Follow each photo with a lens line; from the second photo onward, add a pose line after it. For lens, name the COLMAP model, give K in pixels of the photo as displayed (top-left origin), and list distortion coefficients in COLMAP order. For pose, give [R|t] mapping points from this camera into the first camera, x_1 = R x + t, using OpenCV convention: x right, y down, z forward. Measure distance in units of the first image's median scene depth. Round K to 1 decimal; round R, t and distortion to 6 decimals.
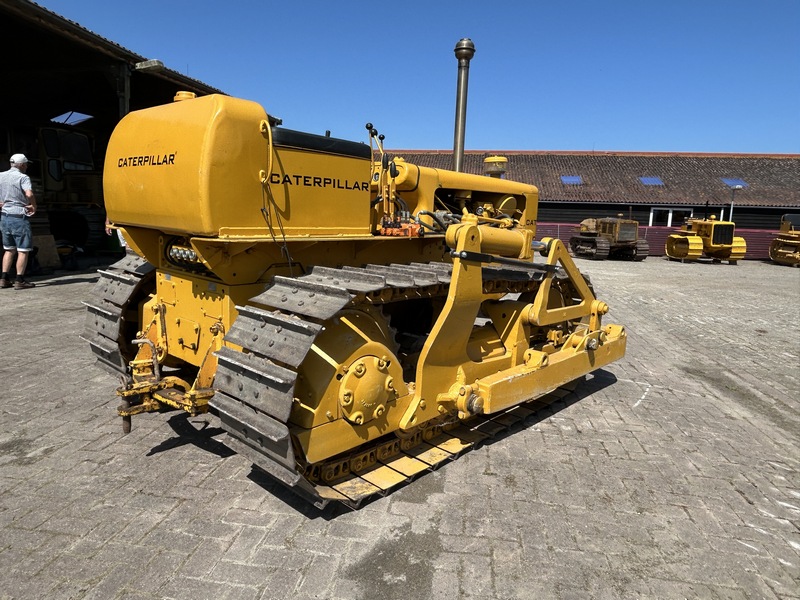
lens RADIAL K [[531.7, 0, 399.5], [0, 531.7, 295.4], [0, 0, 1]] dist [-0.003165, 0.000002]
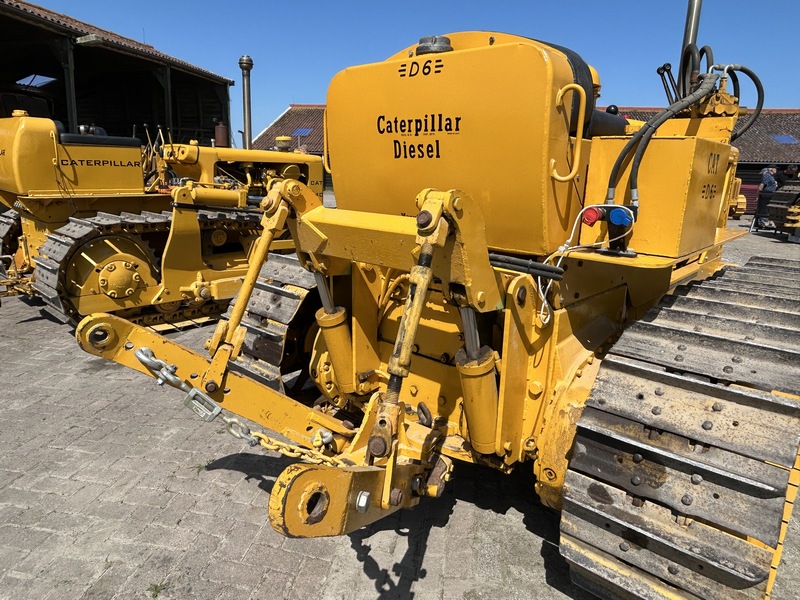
lens RADIAL K [[531.7, 0, 399.5], [0, 531.7, 295.4], [0, 0, 1]] dist [-0.003165, 0.000002]
pose [[0.999991, -0.003999, 0.001625, 0.535753], [0.003847, 0.996411, 0.084565, 0.048315], [-0.001957, -0.084558, 0.996417, -0.497811]]
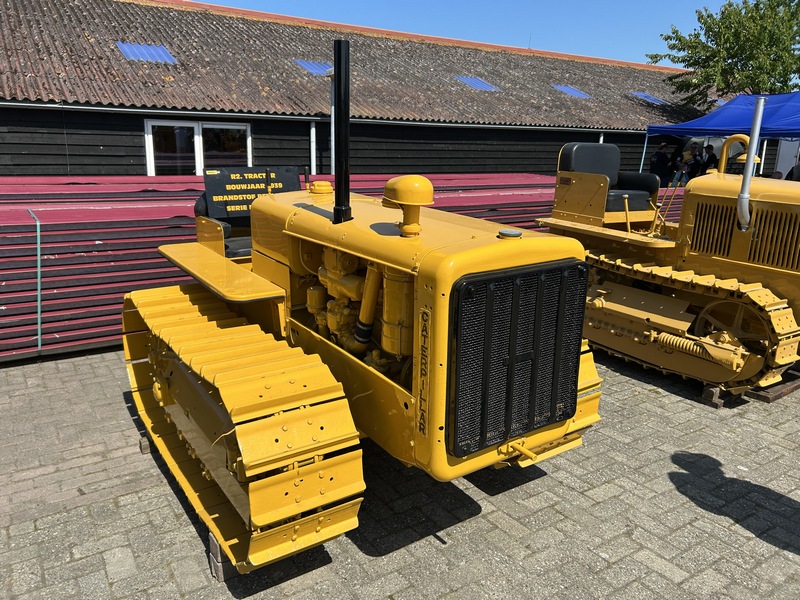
lens RADIAL K [[598.7, 0, 404.4], [0, 598.7, 300.1], [0, 0, 1]] dist [0.046583, -0.065399]
pose [[0.742618, -0.179360, 0.645251, 2.237154], [0.102692, 0.982573, 0.154936, -0.633612], [-0.661795, -0.048796, 0.748095, 4.004938]]
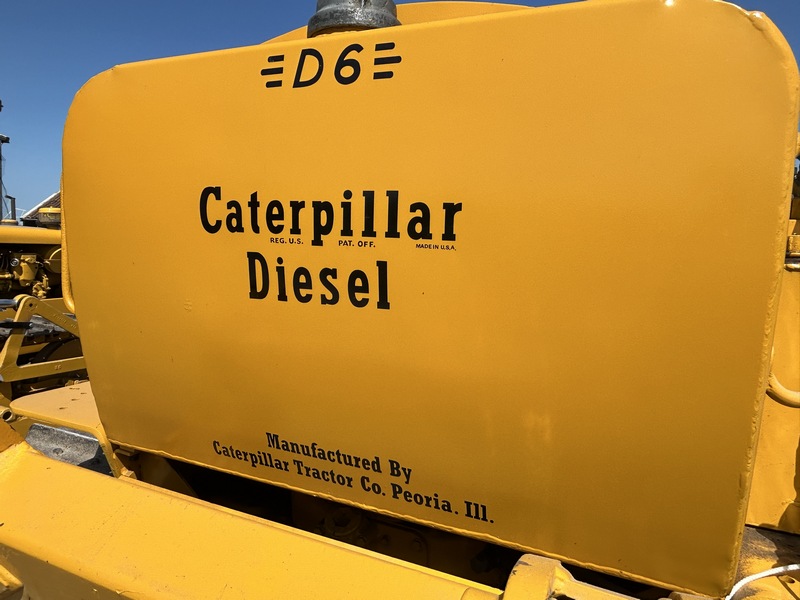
lens RADIAL K [[531.7, 0, 399.5], [0, 531.7, 295.4], [0, 0, 1]] dist [-0.003165, 0.000002]
pose [[0.945405, -0.015725, 0.325517, 0.520678], [0.031810, 0.998518, -0.044148, -0.032228], [-0.324341, 0.052092, 0.944505, -0.169580]]
